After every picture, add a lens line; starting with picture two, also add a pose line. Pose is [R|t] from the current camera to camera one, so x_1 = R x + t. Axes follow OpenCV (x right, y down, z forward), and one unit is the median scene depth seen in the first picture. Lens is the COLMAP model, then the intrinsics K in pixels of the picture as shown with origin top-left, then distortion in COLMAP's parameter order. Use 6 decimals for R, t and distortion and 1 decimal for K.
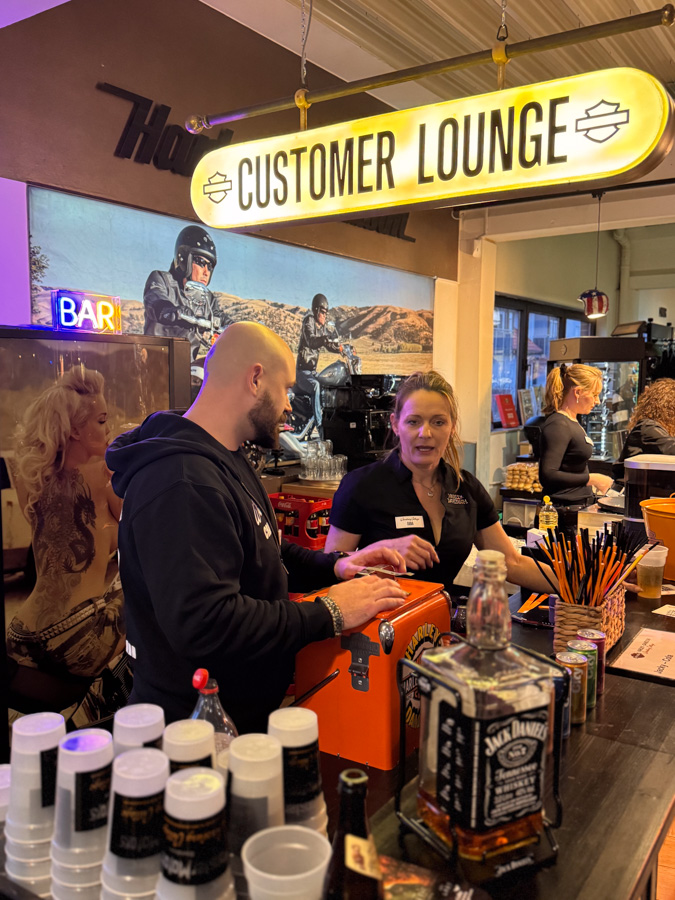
lens RADIAL K [[801.2, 0, 337.5], [0, 801.2, 450.0], [0, 0, 1]] dist [0.213507, -0.458637]
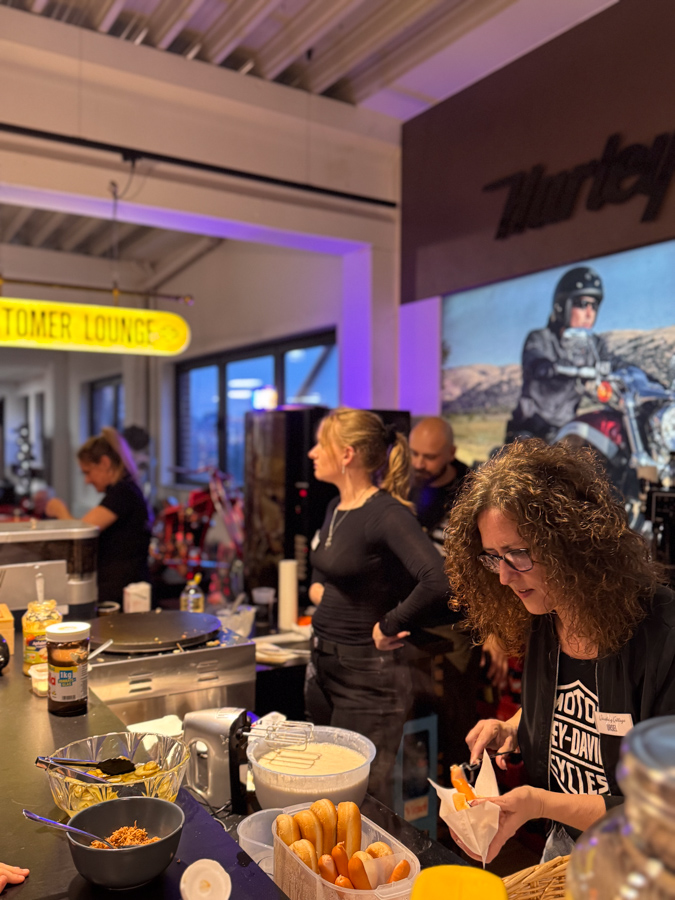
lens RADIAL K [[808.7, 0, 337.5], [0, 808.7, 450.0], [0, 0, 1]] dist [0.104647, -0.194830]
pose [[-0.421119, 0.000914, -0.907005, 0.712887], [-0.094332, 0.994532, 0.044800, -0.087467], [0.902087, 0.104426, -0.418730, 1.109567]]
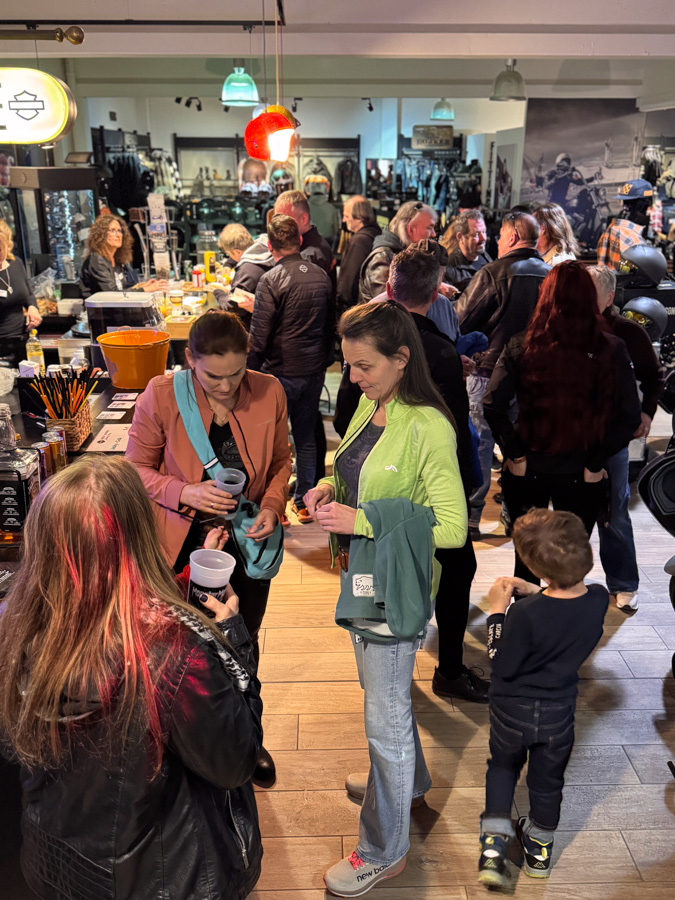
lens RADIAL K [[810.8, 0, 334.0], [0, 810.8, 451.0], [0, 0, 1]] dist [0.092479, -0.175460]
pose [[0.820267, -0.198128, 0.536570, -0.054131], [0.058354, 0.962183, 0.266079, -0.056773], [-0.568997, -0.186945, 0.800809, -0.235055]]
